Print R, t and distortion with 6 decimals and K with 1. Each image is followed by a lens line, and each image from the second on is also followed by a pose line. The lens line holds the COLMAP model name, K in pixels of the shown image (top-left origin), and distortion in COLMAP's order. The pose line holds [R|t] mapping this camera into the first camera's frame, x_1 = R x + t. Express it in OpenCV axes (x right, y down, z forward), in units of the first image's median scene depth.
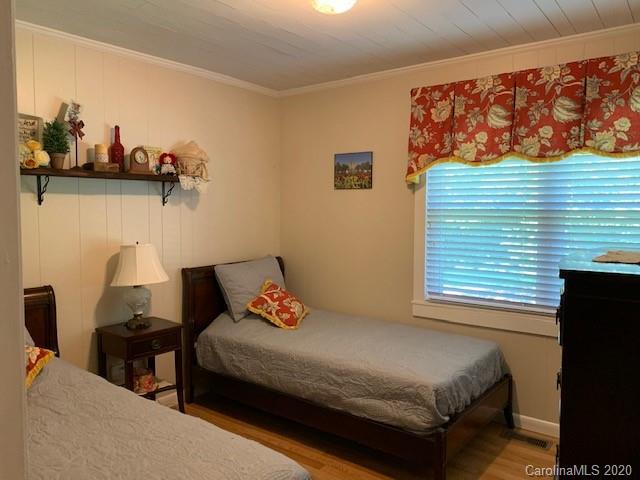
lens RADIAL K [[493.2, 0, 318.8], [0, 493.2, 235.4], [0, 0, 1]] dist [0.052354, -0.066088]
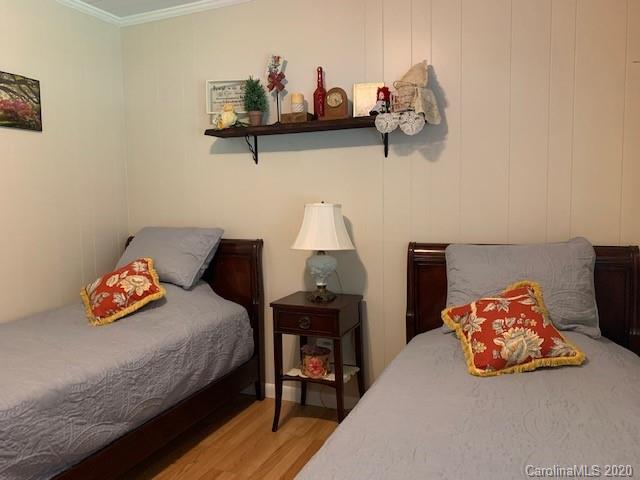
lens RADIAL K [[493.2, 0, 318.8], [0, 493.2, 235.4], [0, 0, 1]] dist [0.052354, -0.066088]
pose [[0.263466, 0.117524, -0.957483, 0.485435], [-0.003347, 0.992657, 0.120920, -0.036142], [0.964663, -0.028653, 0.261924, 0.805076]]
